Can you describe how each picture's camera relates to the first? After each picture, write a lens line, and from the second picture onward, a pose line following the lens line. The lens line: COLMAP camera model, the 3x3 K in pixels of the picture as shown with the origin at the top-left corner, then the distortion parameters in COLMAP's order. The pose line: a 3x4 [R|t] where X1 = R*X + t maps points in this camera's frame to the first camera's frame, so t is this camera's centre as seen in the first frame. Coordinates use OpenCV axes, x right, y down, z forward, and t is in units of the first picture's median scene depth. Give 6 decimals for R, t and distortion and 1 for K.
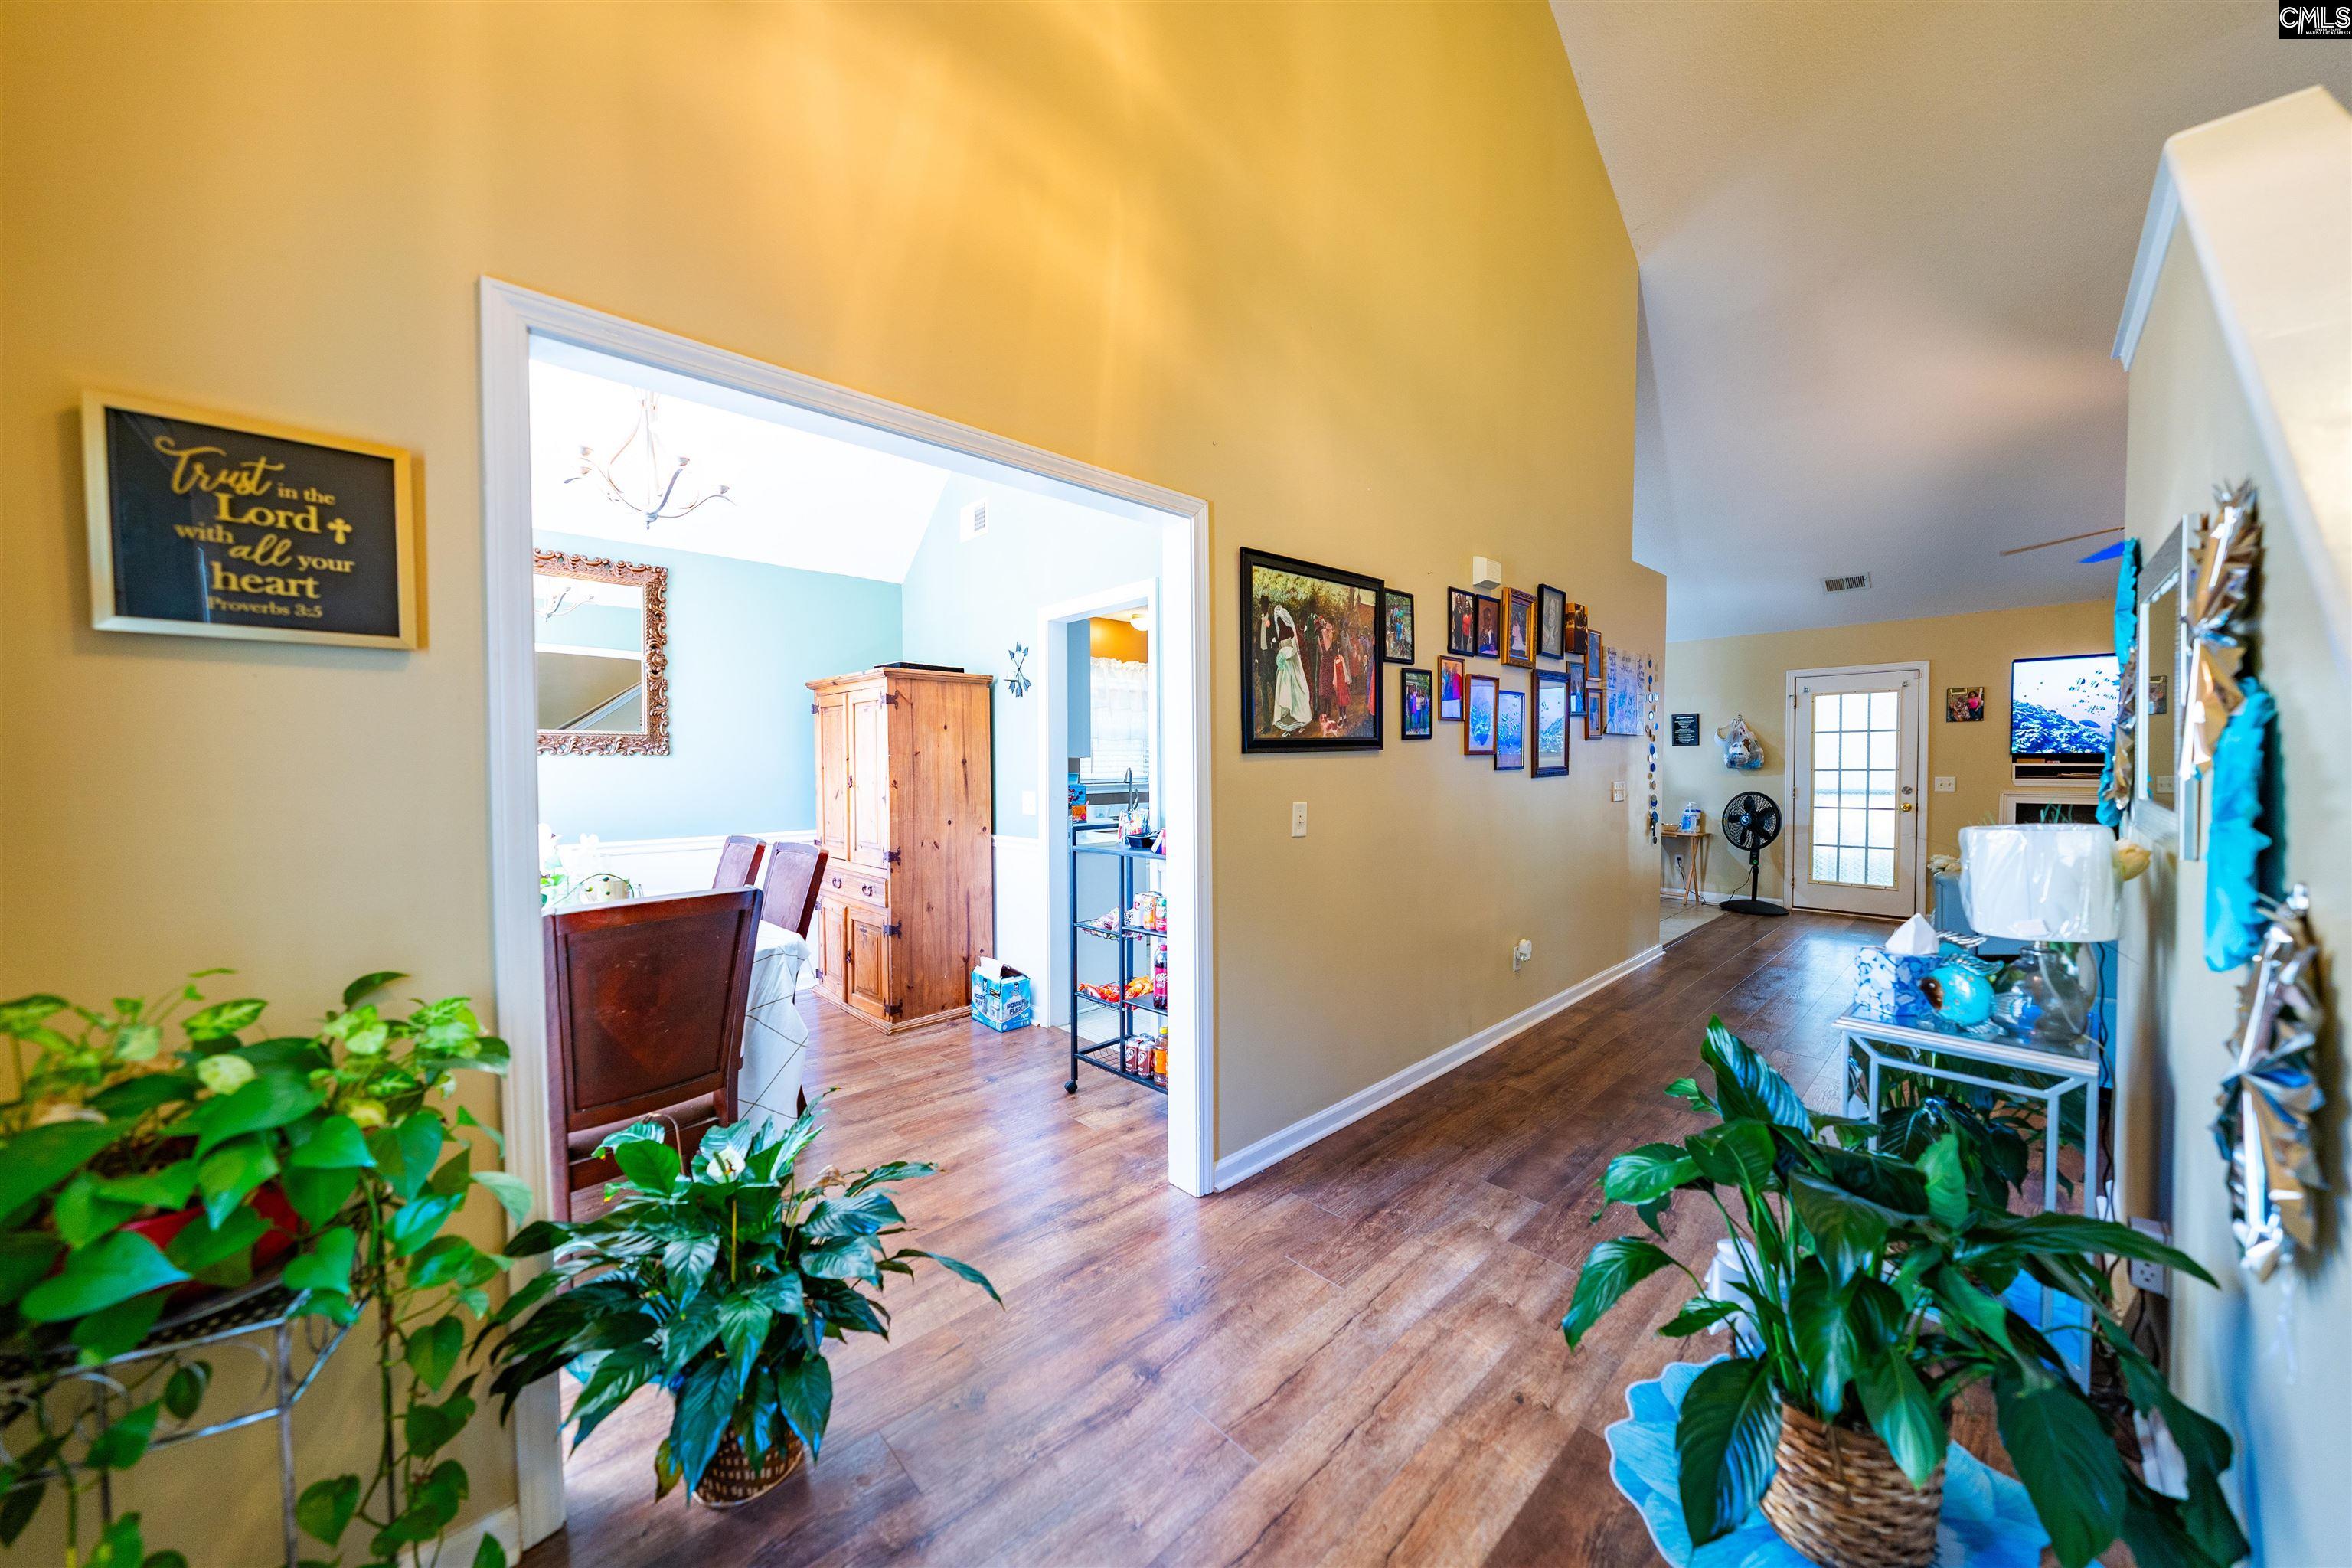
lens RADIAL K [[804.7, 0, 1185.8], [0, 804.7, 784.9], [0, 0, 1]] dist [-0.002661, -0.000082]
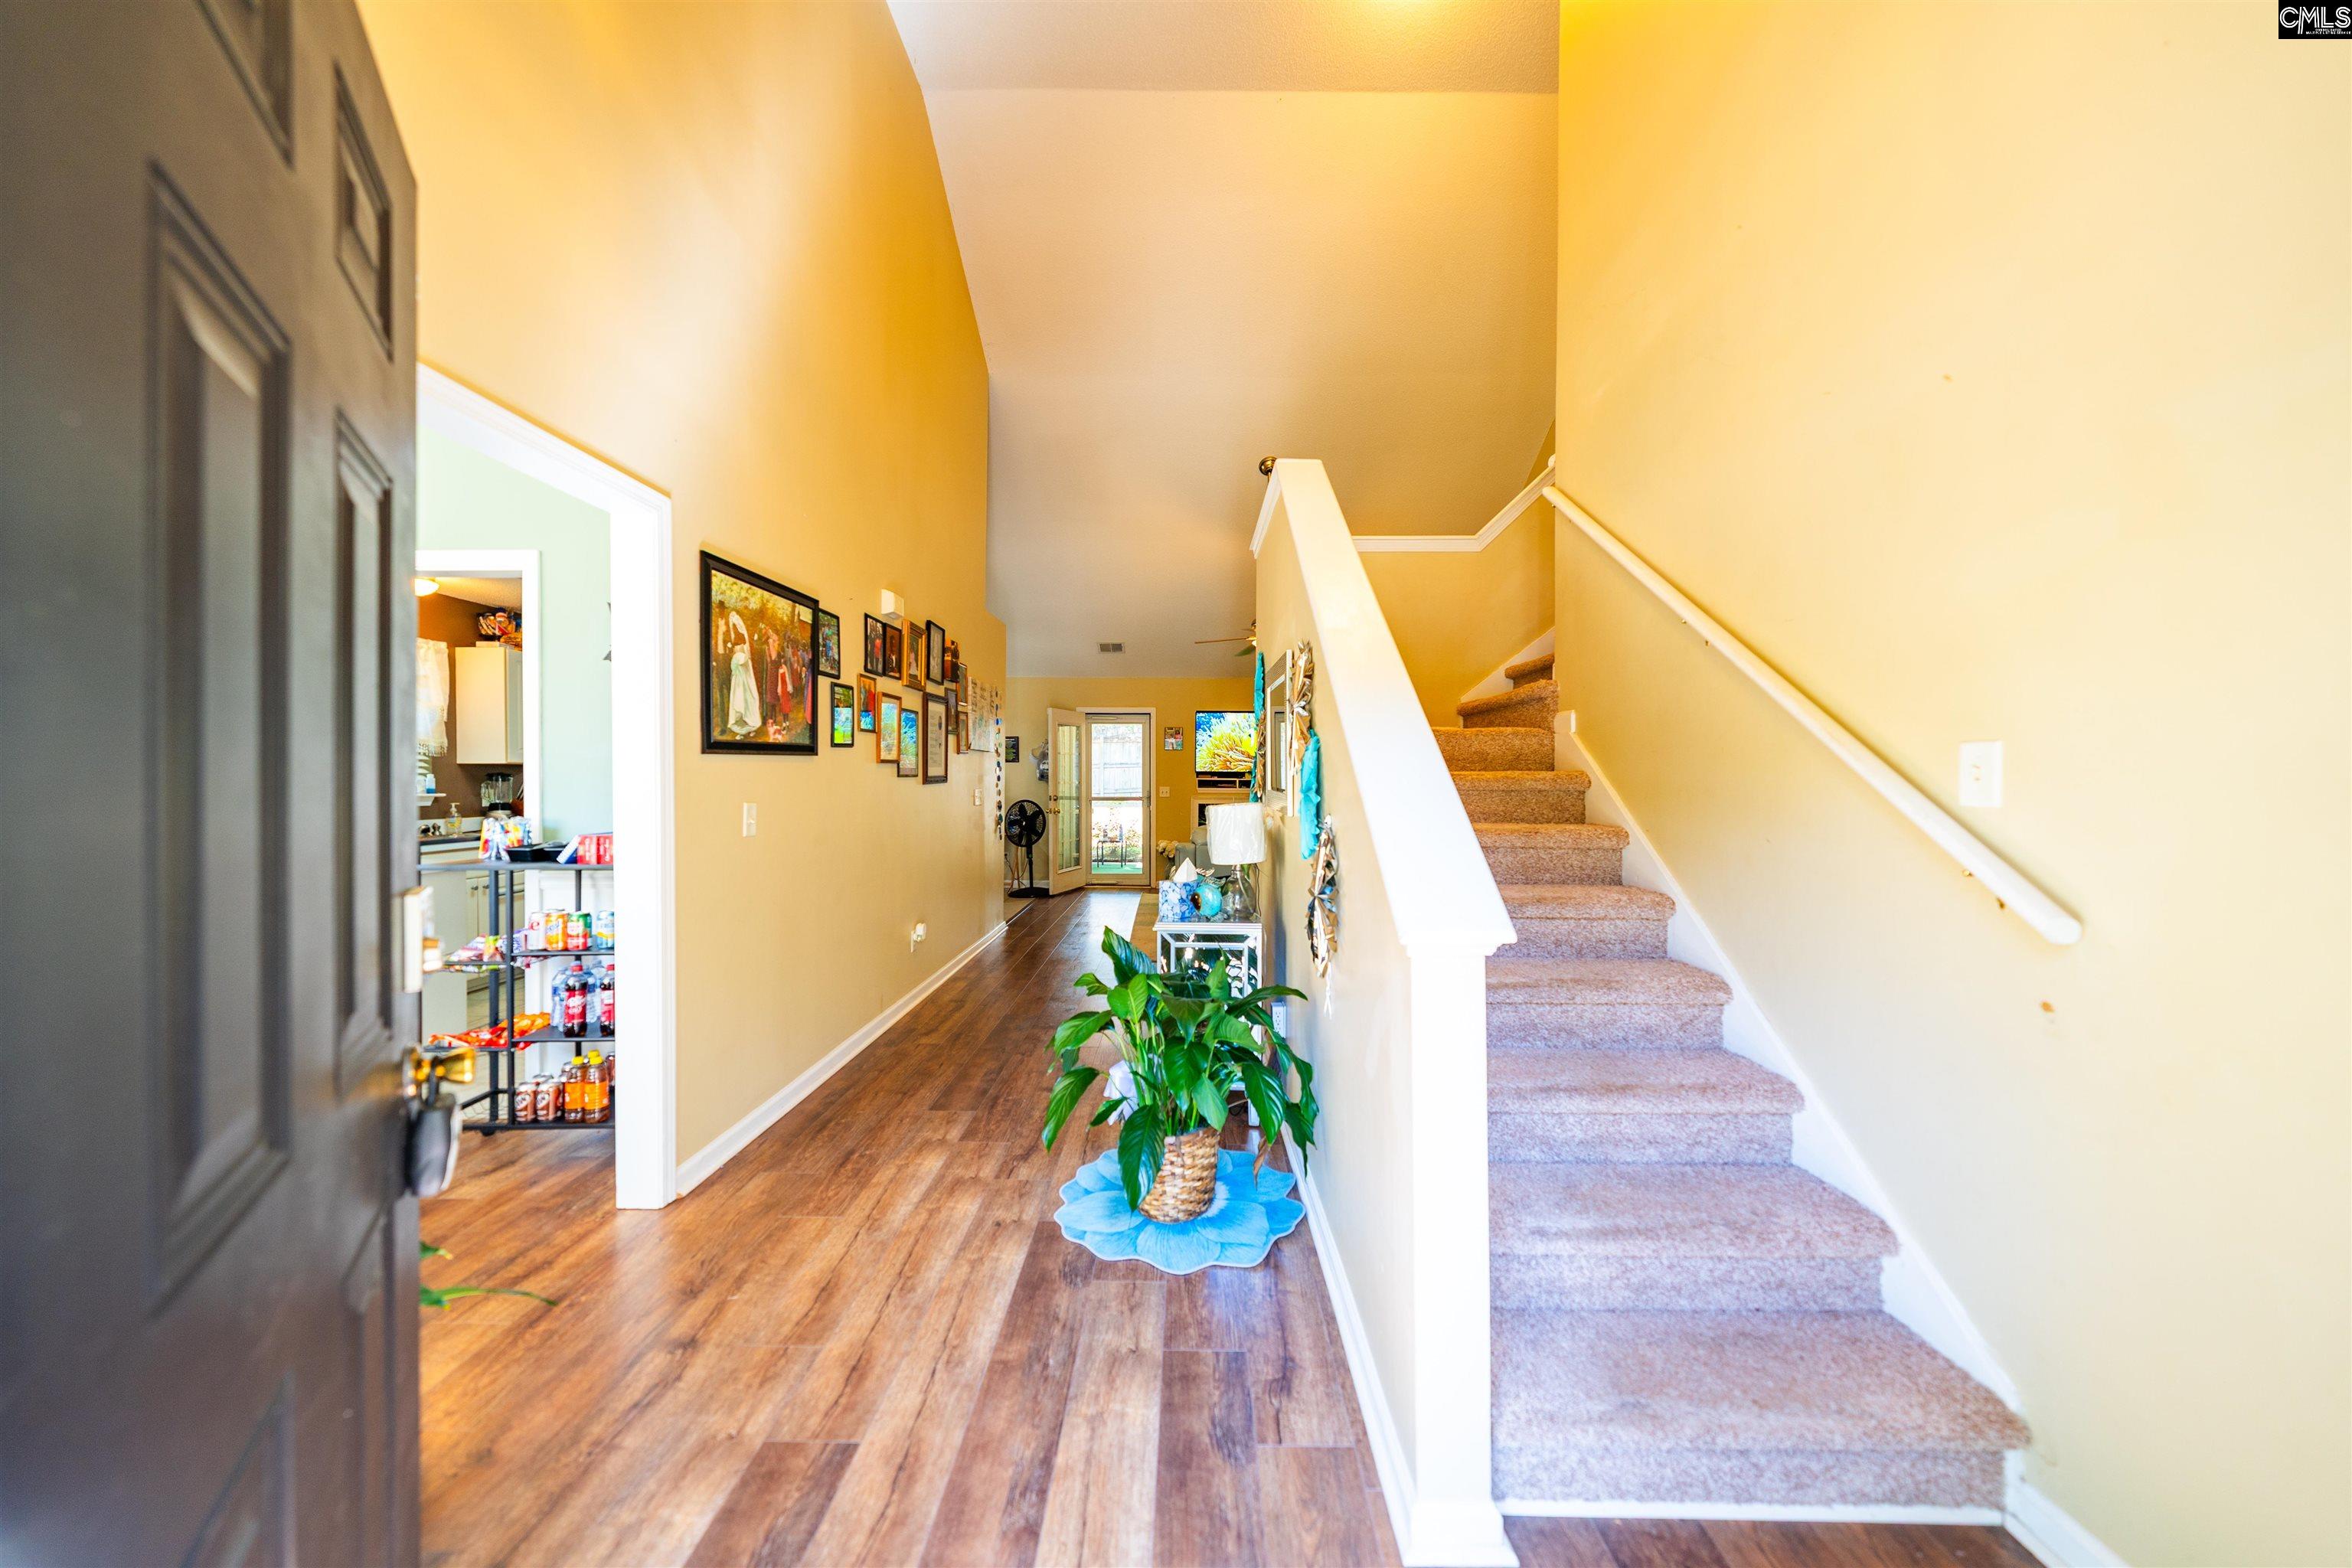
lens RADIAL K [[804.7, 0, 1185.8], [0, 804.7, 784.9], [0, 0, 1]] dist [-0.002661, -0.000082]
pose [[0.692876, 0.002277, 0.721053, -0.198997], [0.012032, 0.999819, -0.014719, 0.018515], [-0.720956, 0.018874, 0.692723, -0.113682]]
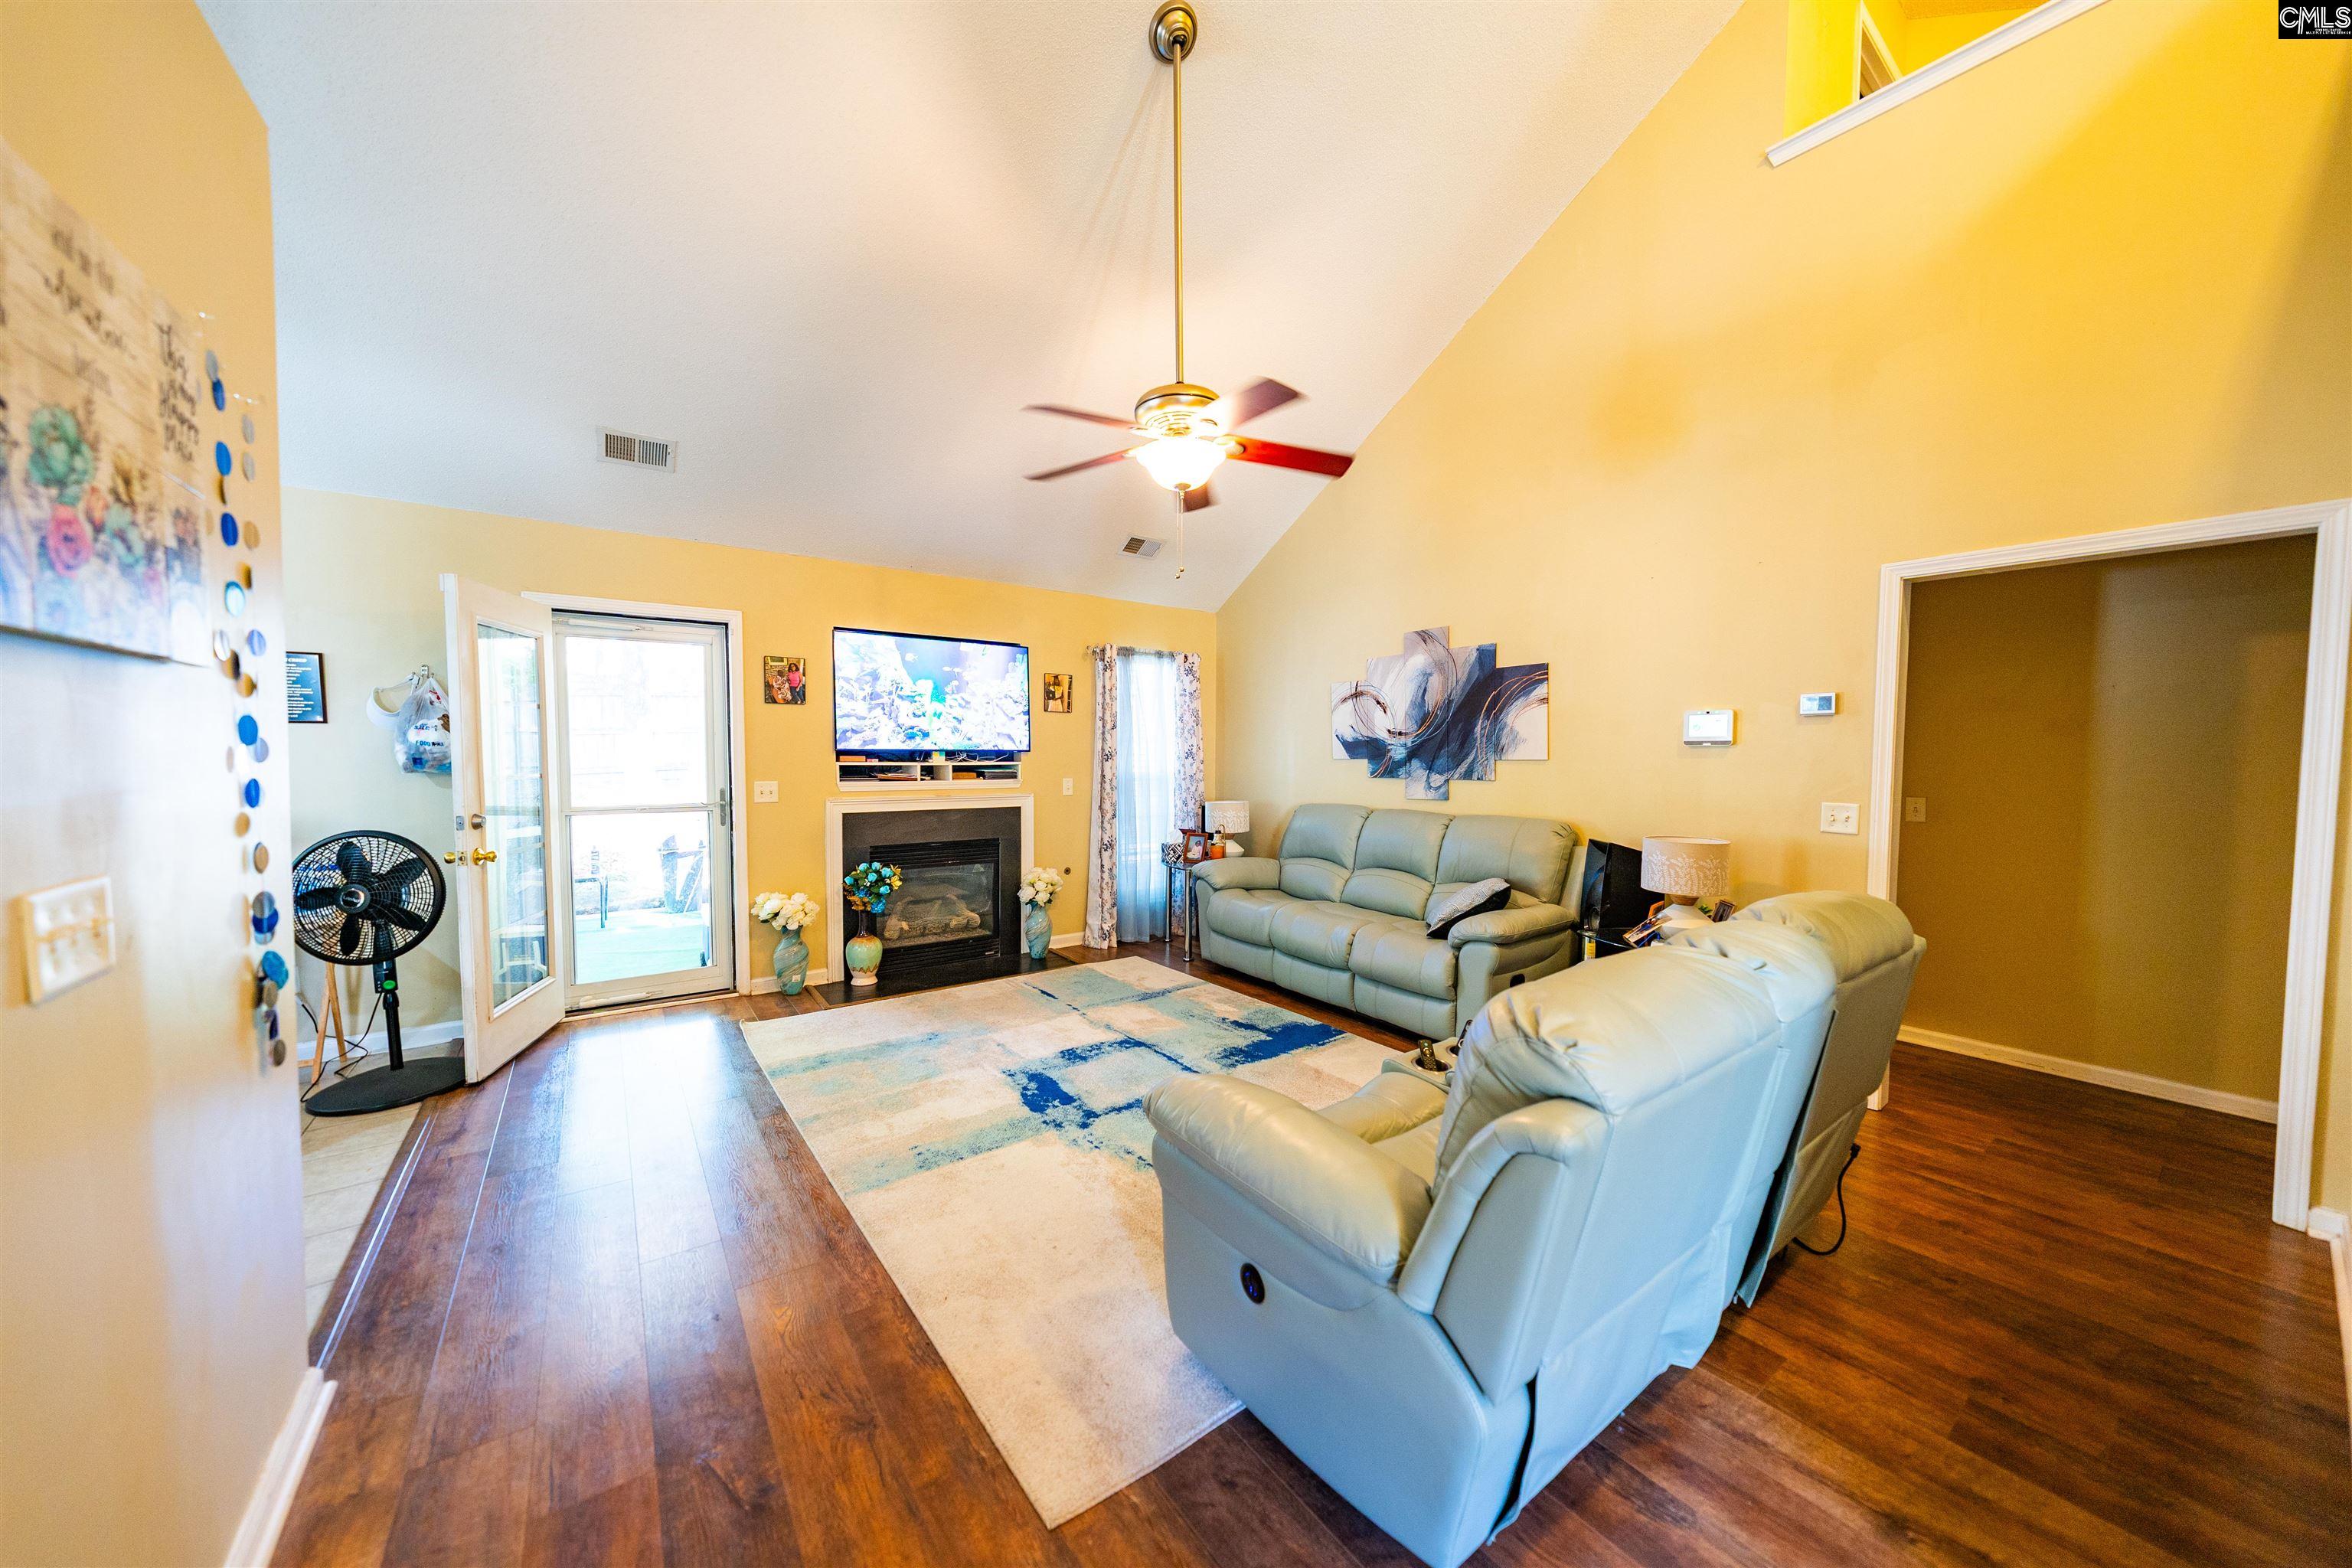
lens RADIAL K [[804.7, 0, 1185.8], [0, 804.7, 784.9], [0, 0, 1]] dist [-0.002661, -0.000082]
pose [[0.128764, -0.035132, 0.991053, 0.624046], [0.020942, 0.999246, 0.032701, -0.047147], [-0.991454, 0.016544, 0.129402, 1.154519]]
